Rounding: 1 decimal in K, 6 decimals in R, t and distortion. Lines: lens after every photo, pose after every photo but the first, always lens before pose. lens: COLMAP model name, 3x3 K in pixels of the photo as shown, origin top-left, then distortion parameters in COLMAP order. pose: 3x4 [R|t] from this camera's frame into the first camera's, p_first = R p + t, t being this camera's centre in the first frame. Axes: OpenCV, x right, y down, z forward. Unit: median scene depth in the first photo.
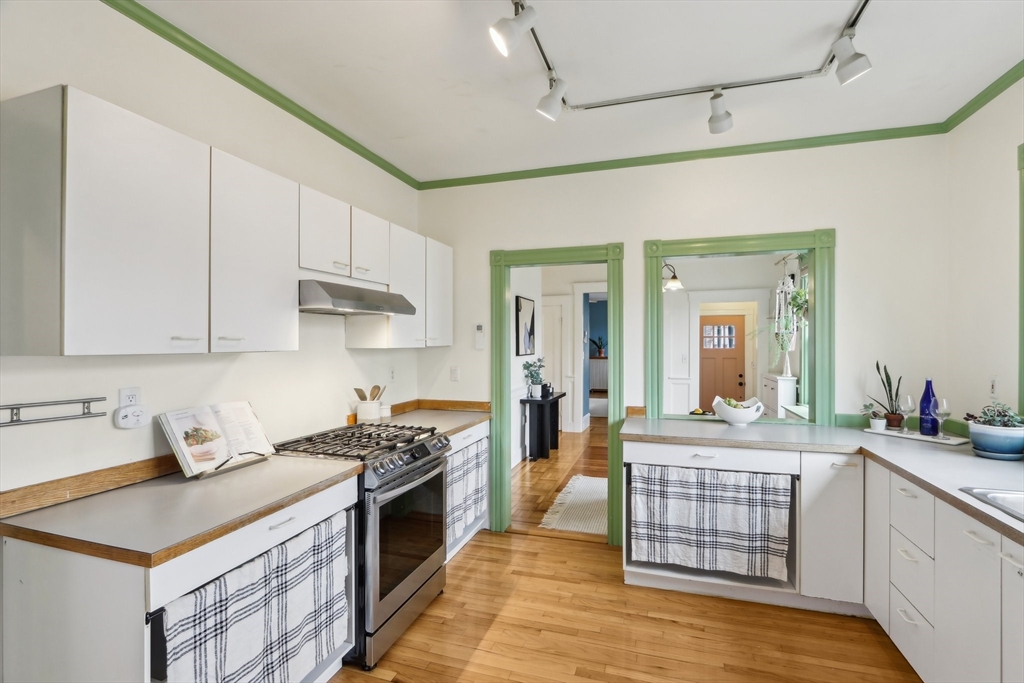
lens RADIAL K [[483.8, 0, 493.4], [0, 483.8, 336.2], [0, 0, 1]] dist [-0.001817, -0.000416]
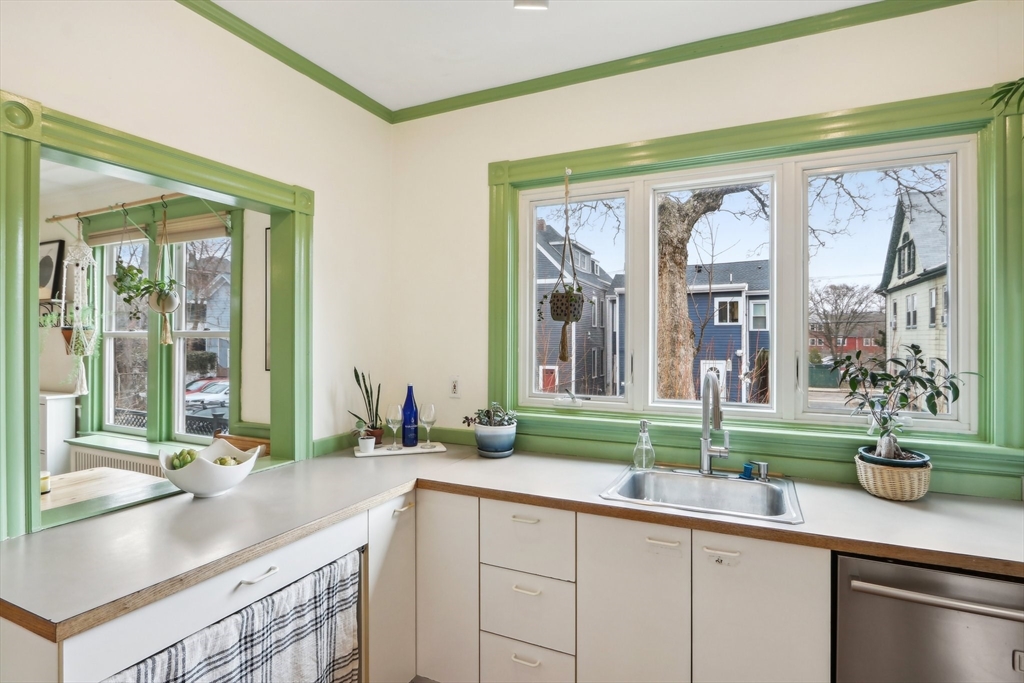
lens RADIAL K [[526.9, 0, 508.3], [0, 526.9, 337.0], [0, 0, 1]] dist [-0.004576, -0.001561]
pose [[0.121027, 0.003422, 0.992643, -0.064395], [-0.011325, 0.999934, -0.002067, -0.001132], [-0.992585, -0.010992, 0.121058, 0.662163]]
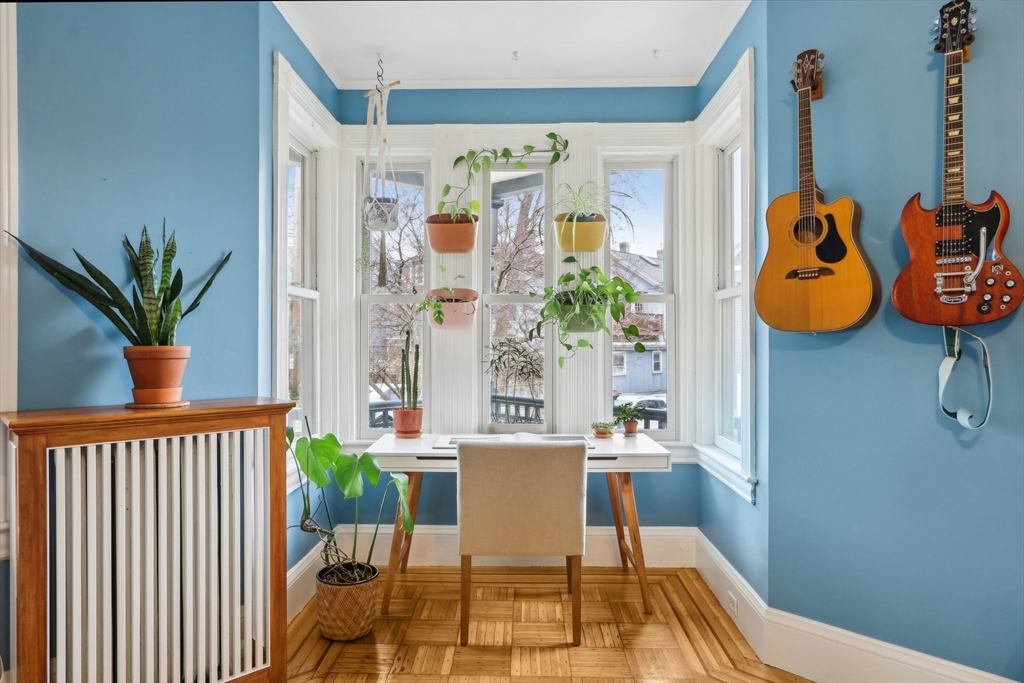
lens RADIAL K [[649.5, 0, 510.9], [0, 649.5, 336.8], [0, 0, 1]] dist [-0.000585, -0.000372]
pose [[0.453839, 0.007465, 0.891052, 0.633033], [-0.011125, 0.999934, -0.002711, 0.126995], [-0.891014, -0.008682, 0.453893, 4.368338]]
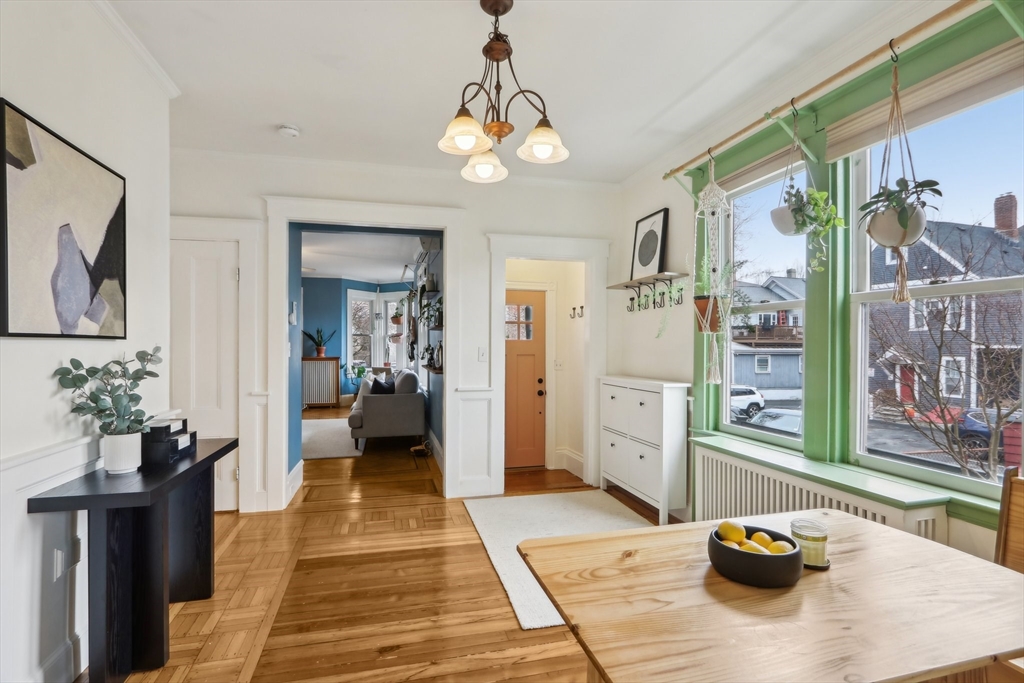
lens RADIAL K [[496.6, 0, 501.5], [0, 496.6, 346.3], [0, 0, 1]] dist [-0.001298, -0.000120]
pose [[0.838436, 0.005805, 0.544969, 0.270923], [-0.013249, 0.999865, 0.009733, 0.083729], [-0.544839, -0.015381, 0.838400, 1.353626]]
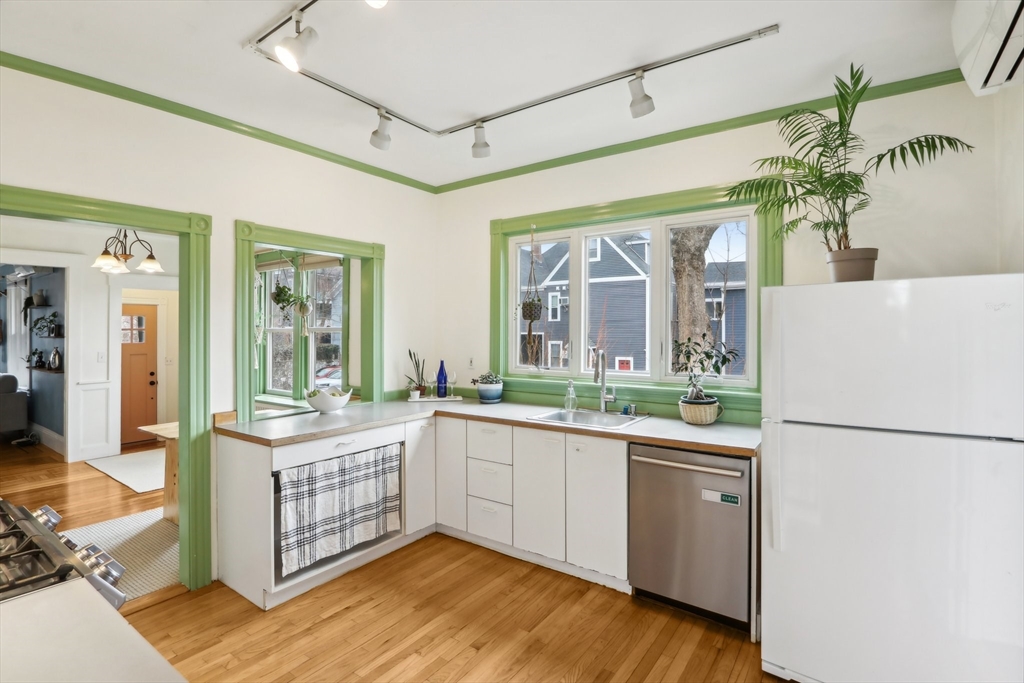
lens RADIAL K [[503.8, 0, 506.4], [0, 503.8, 328.1], [0, 0, 1]] dist [-0.002397, 0.000473]
pose [[0.304402, 0.008614, 0.952505, -0.495038], [-0.007568, 0.999949, -0.006625, 0.000331], [-0.952514, -0.005192, 0.304452, 0.321674]]
